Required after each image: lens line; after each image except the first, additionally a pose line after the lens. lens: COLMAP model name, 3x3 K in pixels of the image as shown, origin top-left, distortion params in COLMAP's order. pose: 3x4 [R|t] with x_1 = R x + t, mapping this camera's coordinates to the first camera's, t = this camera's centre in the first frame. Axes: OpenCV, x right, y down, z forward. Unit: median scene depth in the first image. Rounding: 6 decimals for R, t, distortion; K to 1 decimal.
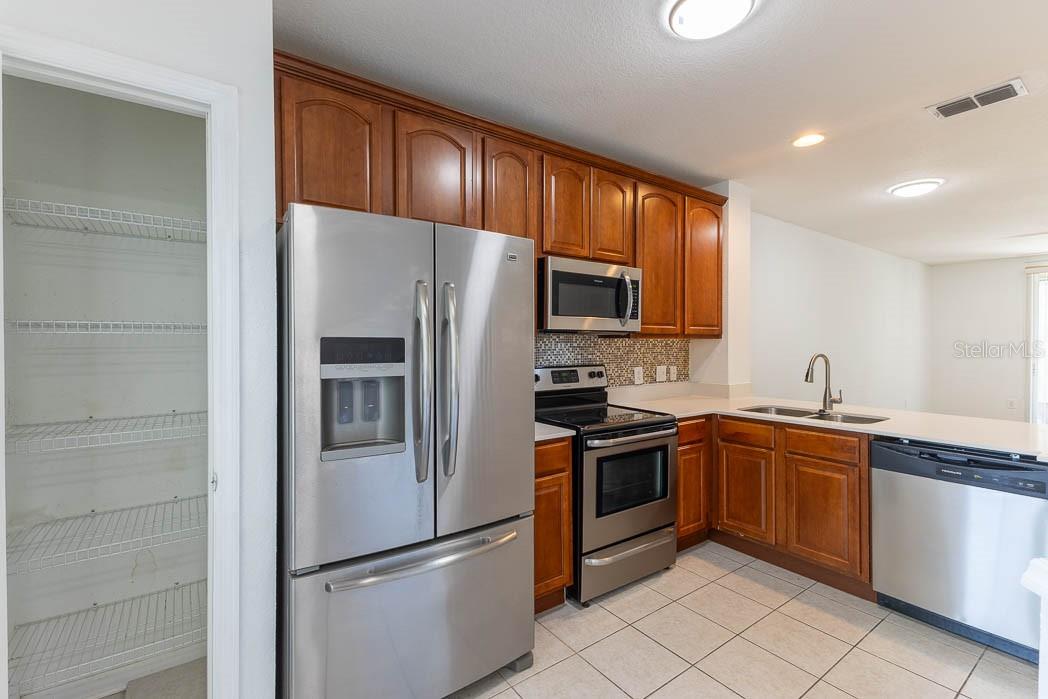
lens RADIAL K [[458.7, 0, 524.7], [0, 458.7, 347.6], [0, 0, 1]] dist [0.008101, -0.003190]
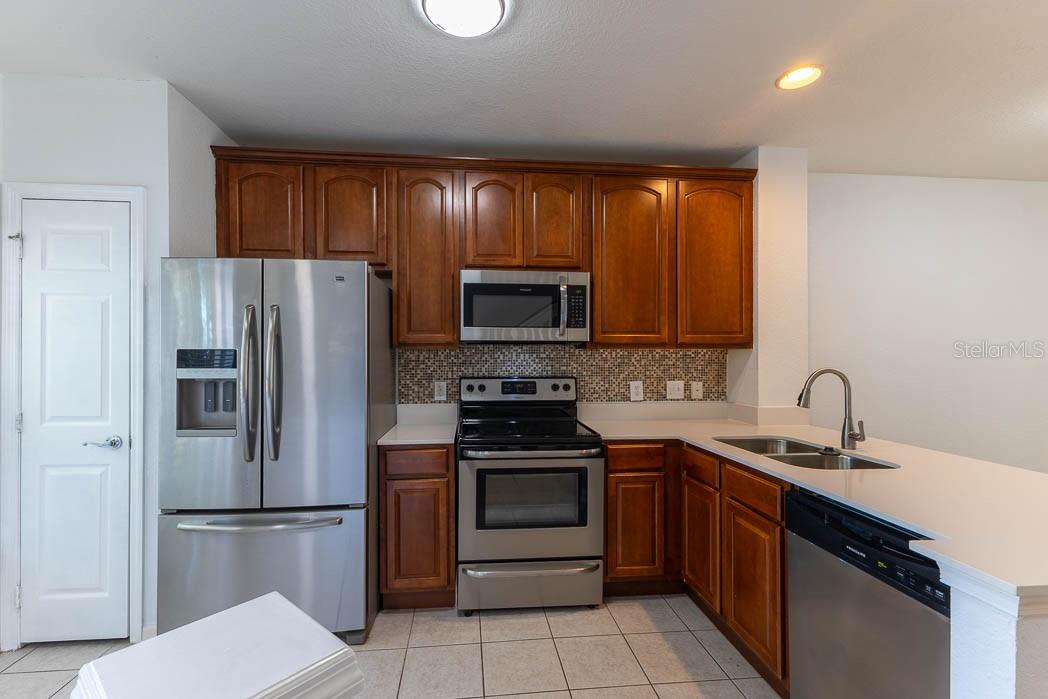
lens RADIAL K [[458.7, 0, 506.7], [0, 458.7, 354.3], [0, 0, 1]] dist [0.008101, -0.003190]
pose [[0.867710, -0.000486, -0.497070, 0.566355], [-0.005203, 0.999936, -0.010061, 0.001143], [0.497043, 0.011316, 0.867652, 0.131840]]
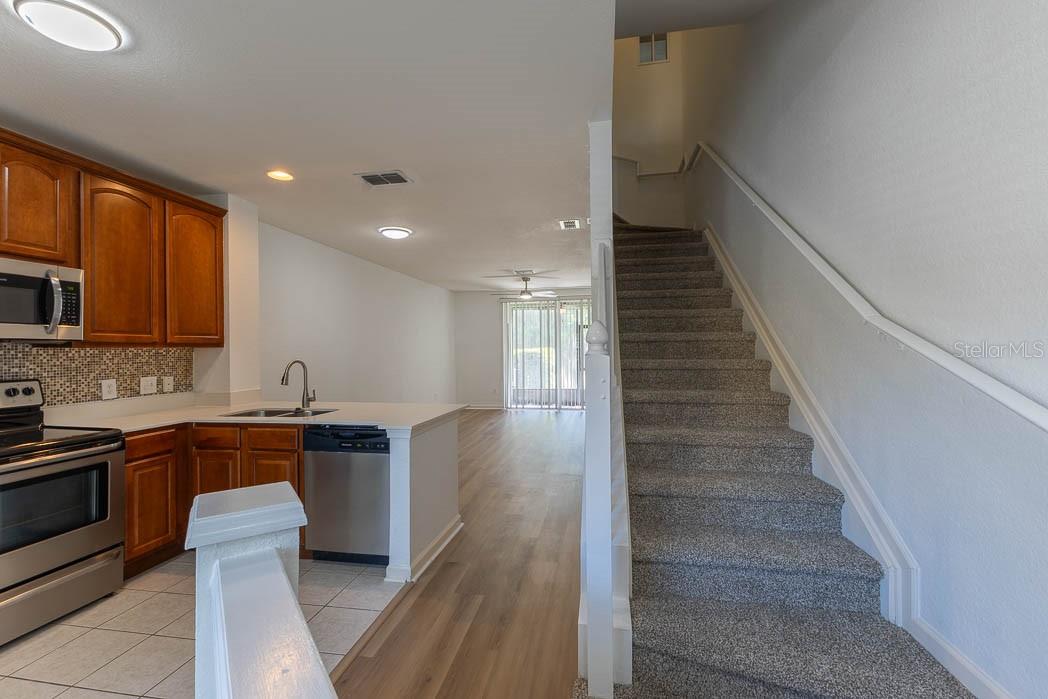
lens RADIAL K [[458.7, 0, 522.6], [0, 458.7, 346.0], [0, 0, 1]] dist [0.008101, -0.003190]
pose [[0.716590, -0.001908, 0.697492, 0.240616], [0.015454, 0.999794, -0.013142, 0.001796], [-0.697324, 0.020197, 0.716472, -0.237409]]
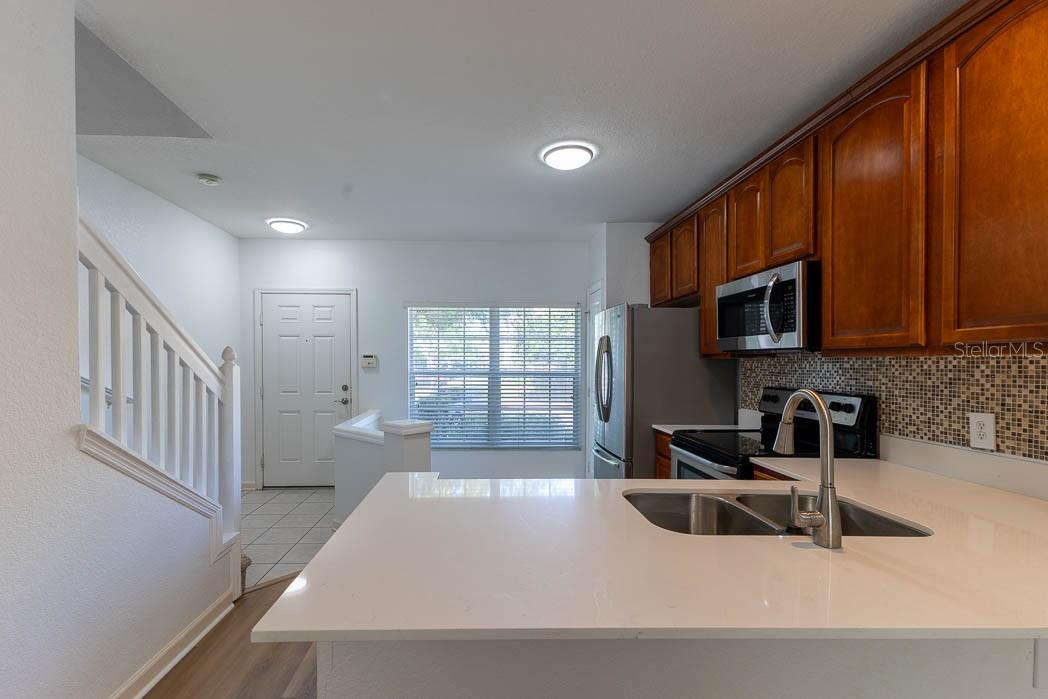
lens RADIAL K [[458.7, 0, 513.0], [0, 458.7, 363.8], [0, 0, 1]] dist [0.008101, -0.003190]
pose [[-0.509633, 0.001984, -0.860389, 1.111979], [-0.011860, 0.999886, 0.009330, -0.010726], [0.860310, 0.014959, -0.509552, 0.987743]]
